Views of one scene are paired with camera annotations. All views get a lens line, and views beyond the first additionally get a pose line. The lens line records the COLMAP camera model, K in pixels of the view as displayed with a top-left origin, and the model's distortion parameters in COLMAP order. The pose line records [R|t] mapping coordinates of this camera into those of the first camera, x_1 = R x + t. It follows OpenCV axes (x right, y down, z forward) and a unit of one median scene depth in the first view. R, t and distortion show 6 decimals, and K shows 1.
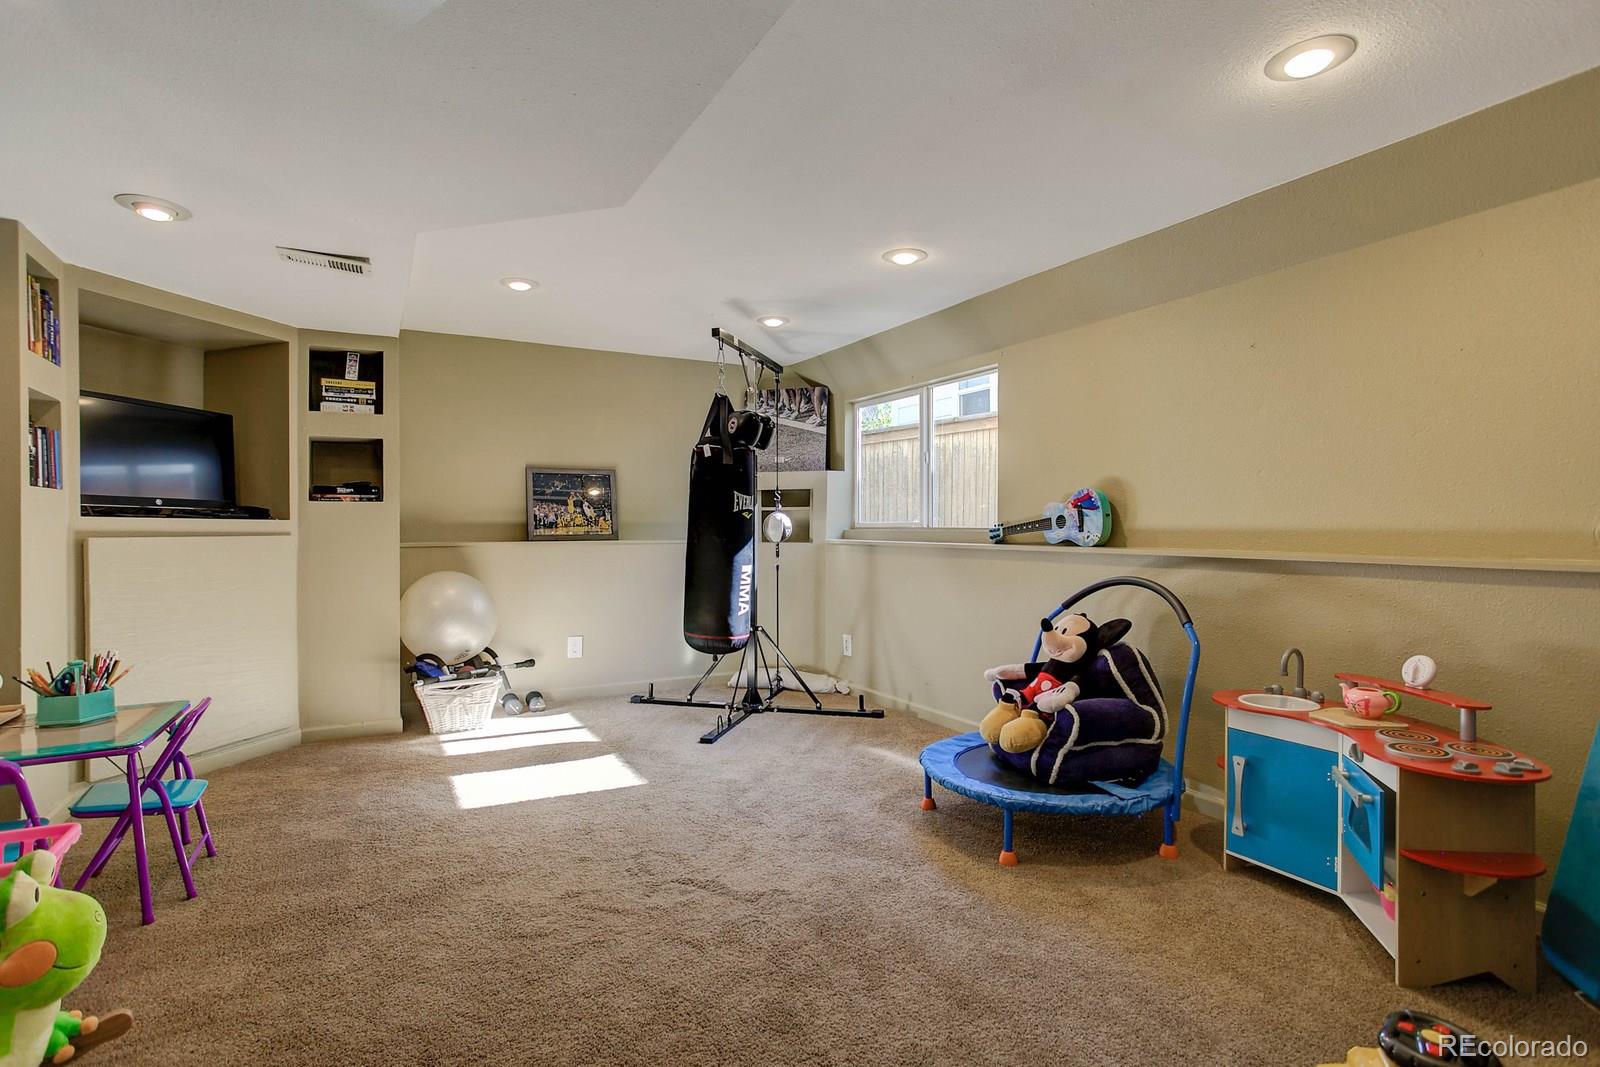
lens RADIAL K [[806.2, 0, 795.5], [0, 806.2, 538.9], [0, 0, 1]] dist [-0.035735, 0.032814]
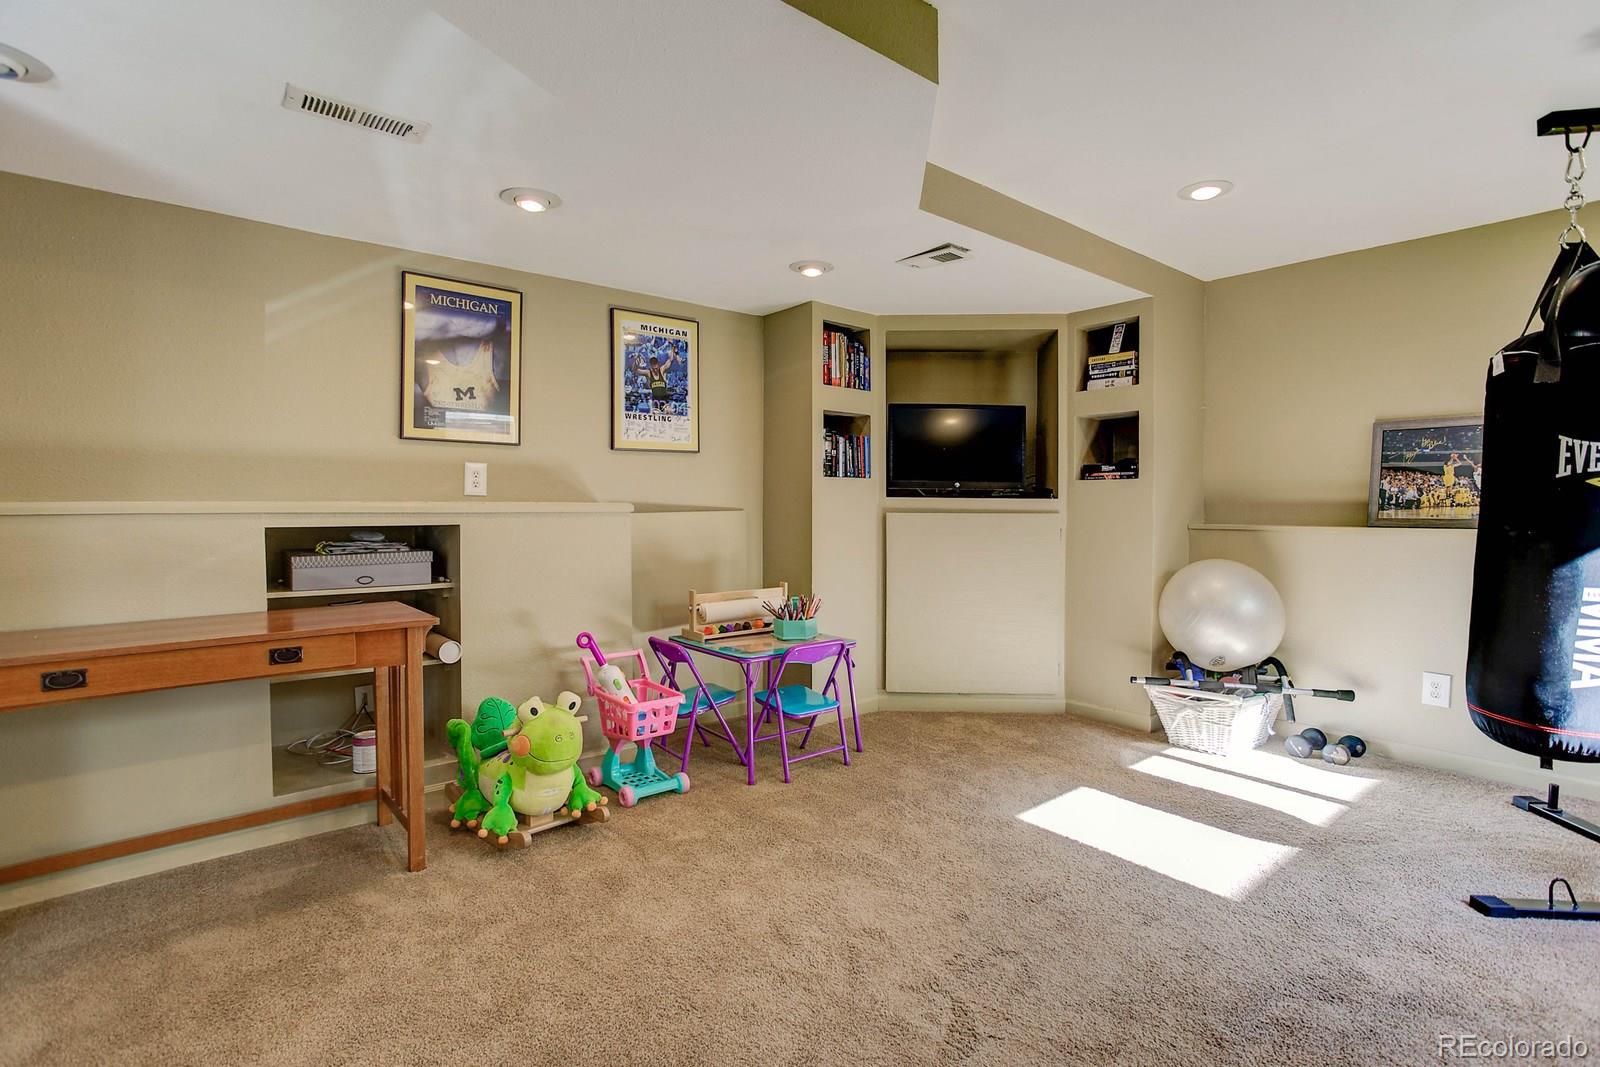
lens RADIAL K [[792.5, 0, 797.1], [0, 792.5, 524.1], [0, 0, 1]] dist [-0.055959, 0.041156]
pose [[0.186191, 0.025827, -0.982174, 0.308649], [-0.018210, 0.999573, 0.022832, -0.007429], [0.982345, 0.013634, 0.186581, 0.450012]]
